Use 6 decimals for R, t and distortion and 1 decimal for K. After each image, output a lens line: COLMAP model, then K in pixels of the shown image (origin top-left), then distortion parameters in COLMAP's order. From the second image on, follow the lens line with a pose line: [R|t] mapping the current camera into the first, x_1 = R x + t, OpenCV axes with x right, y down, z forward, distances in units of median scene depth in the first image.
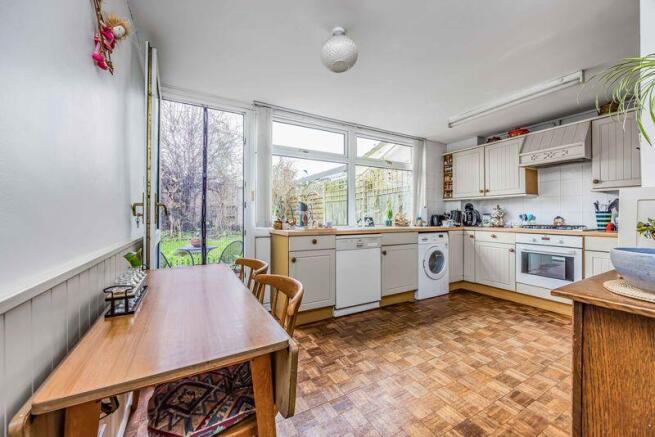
lens RADIAL K [[253.6, 0, 327.7], [0, 253.6, 216.9], [0, 0, 1]] dist [-0.001834, -0.000111]
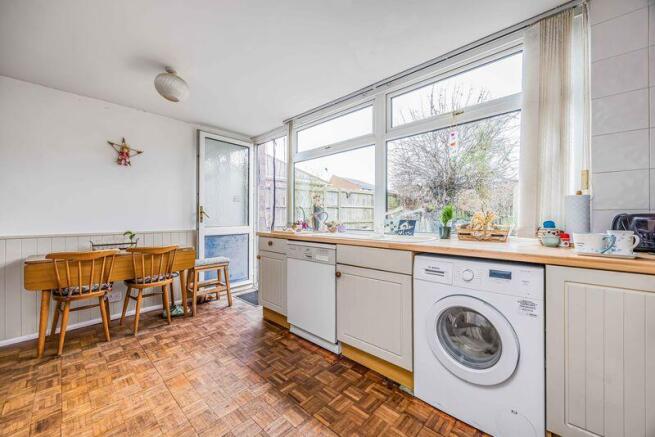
lens RADIAL K [[251.0, 0, 327.0], [0, 251.0, 215.5], [0, 0, 1]] dist [-0.000895, -0.000071]
pose [[0.310867, -0.006490, -0.950431, 0.803602], [-0.000310, 0.999976, -0.006930, -0.006255], [0.950453, 0.002449, 0.310857, 0.744994]]
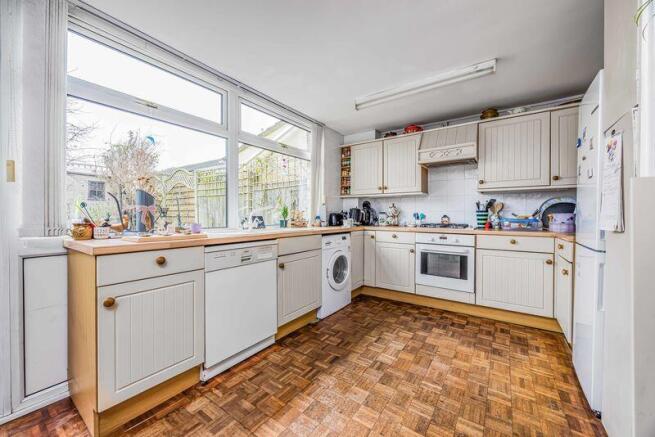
lens RADIAL K [[253.6, 0, 327.7], [0, 253.6, 216.9], [0, 0, 1]] dist [-0.001834, -0.000111]
pose [[0.899305, -0.001737, 0.437319, 0.026746], [-0.001248, 0.999978, 0.006538, -0.001235], [-0.437321, -0.006426, 0.899282, 0.291345]]
